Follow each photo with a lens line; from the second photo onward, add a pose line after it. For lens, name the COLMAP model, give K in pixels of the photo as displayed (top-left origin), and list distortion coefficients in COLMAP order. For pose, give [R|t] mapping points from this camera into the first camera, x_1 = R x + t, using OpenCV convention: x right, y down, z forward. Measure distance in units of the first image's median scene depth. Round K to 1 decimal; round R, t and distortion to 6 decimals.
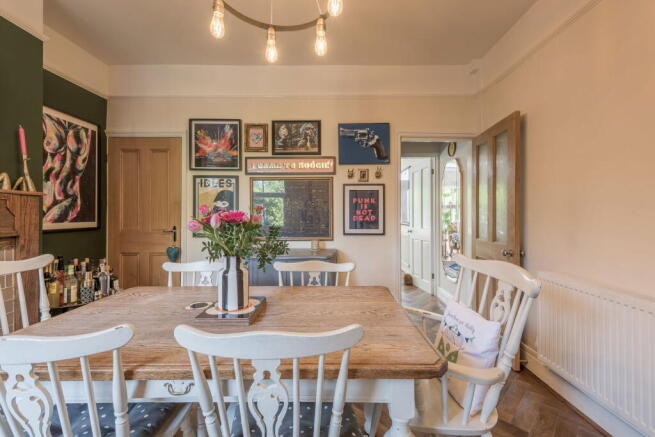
lens RADIAL K [[283.8, 0, 338.3], [0, 283.8, 213.9], [0, 0, 1]] dist [0.012977, -0.002633]
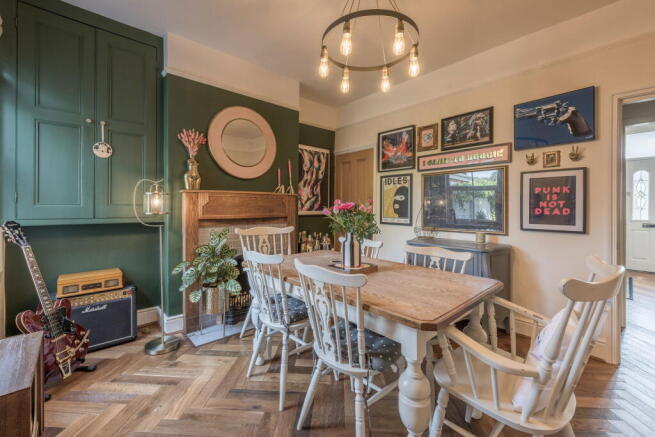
lens RADIAL K [[283.8, 0, 317.6], [0, 283.8, 208.5], [0, 0, 1]] dist [0.012977, -0.002633]
pose [[0.648586, 0.007882, -0.761101, 0.288771], [-0.003865, 0.999968, 0.007063, 0.003615], [0.761132, -0.001639, 0.648595, -0.055851]]
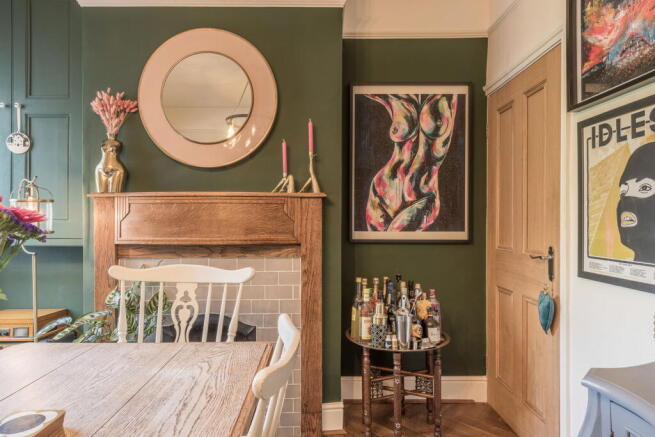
lens RADIAL K [[383.2, 0, 317.9], [0, 383.2, 219.9], [0, 0, 1]] dist [0.023836, -0.009681]
pose [[-0.018010, -0.003724, -0.999831, 0.041652], [-0.001050, 0.999993, -0.003706, 0.003802], [0.999837, 0.000984, -0.018014, 0.641399]]
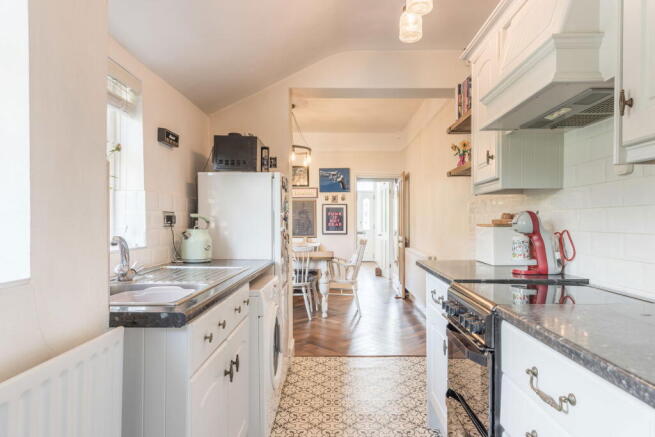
lens RADIAL K [[383.2, 0, 330.6], [0, 383.2, 221.7], [0, 0, 1]] dist [0.023836, -0.009681]
pose [[0.999282, 0.001457, -0.037866, 0.156371], [-0.001512, 0.999998, -0.001419, 0.002749], [0.037864, 0.001475, 0.999282, -1.295492]]
